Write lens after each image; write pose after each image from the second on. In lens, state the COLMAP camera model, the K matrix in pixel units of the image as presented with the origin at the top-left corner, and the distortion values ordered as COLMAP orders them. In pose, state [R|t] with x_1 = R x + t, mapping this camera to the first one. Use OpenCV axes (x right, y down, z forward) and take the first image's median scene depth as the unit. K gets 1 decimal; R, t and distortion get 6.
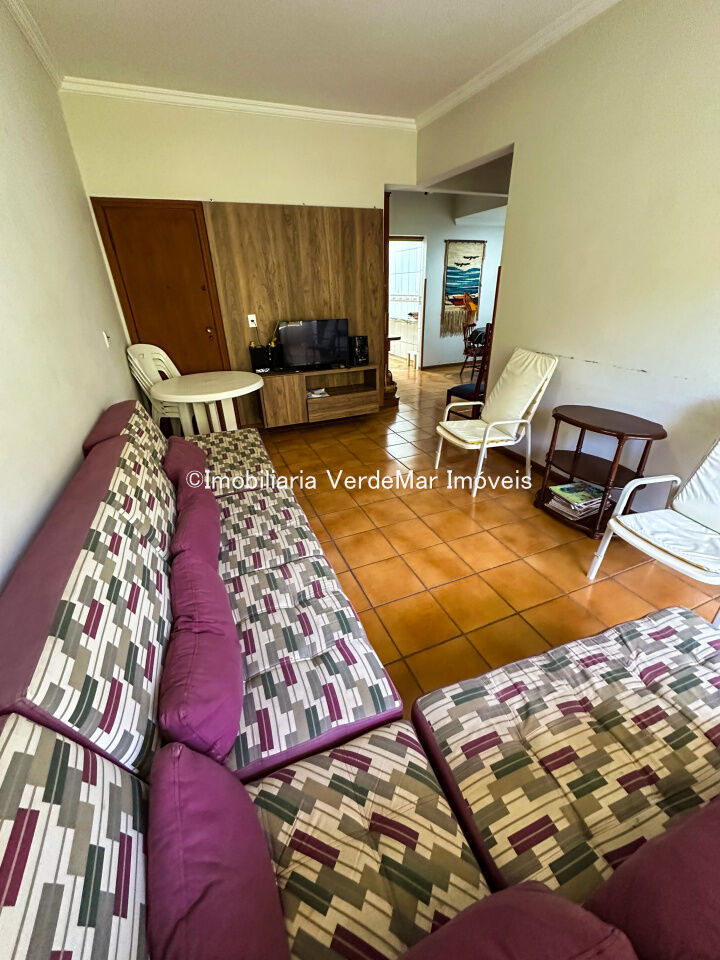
lens RADIAL K [[392.4, 0, 360.0], [0, 392.4, 480.0], [0, 0, 1]] dist [-0.000386, 0.000022]
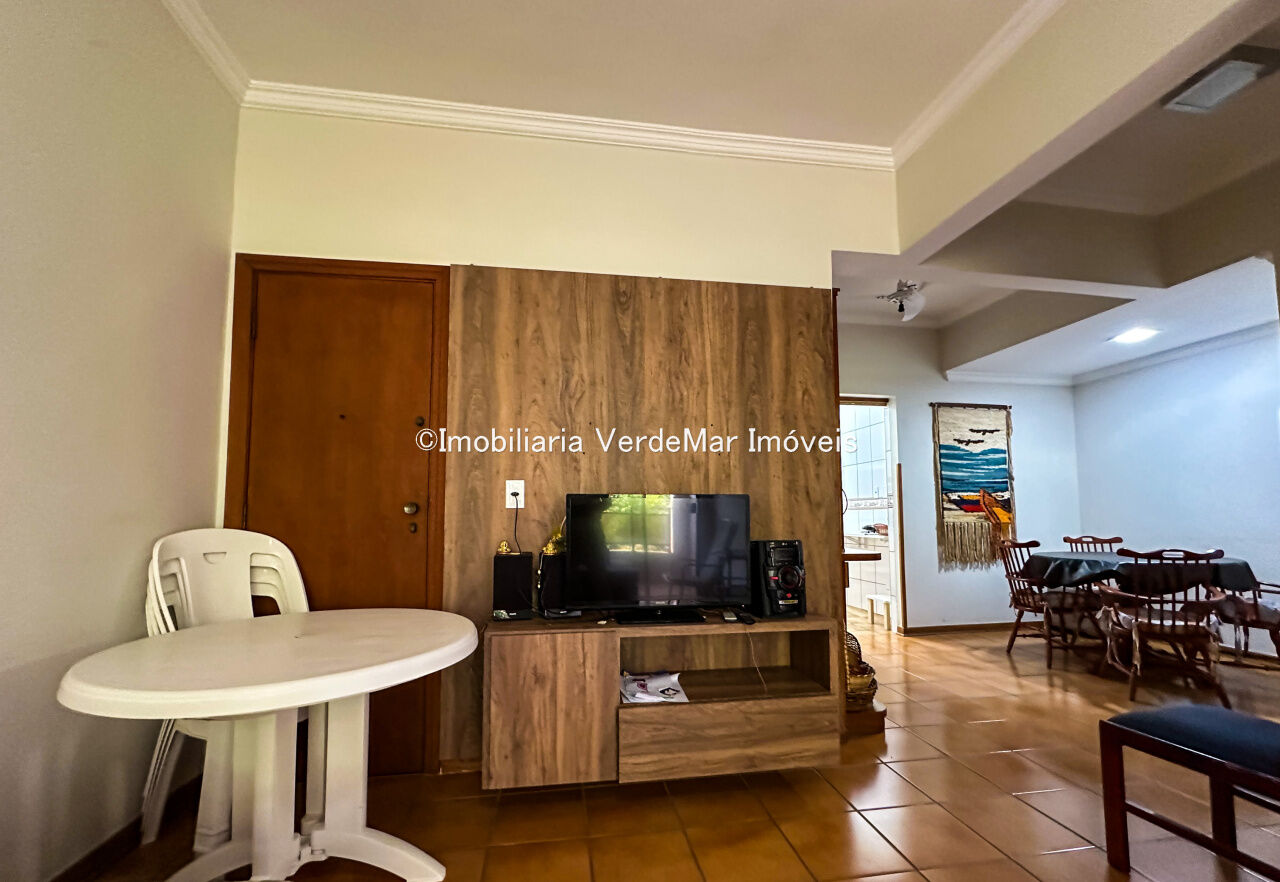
lens RADIAL K [[537.0, 0, 641.3], [0, 537.0, 477.1], [0, 0, 1]] dist [-0.010914, -0.000042]
pose [[0.974115, 0.007269, -0.225936, -0.014063], [-0.120630, 0.861991, -0.492361, -0.143711], [0.191176, 0.506871, 0.840555, 0.490429]]
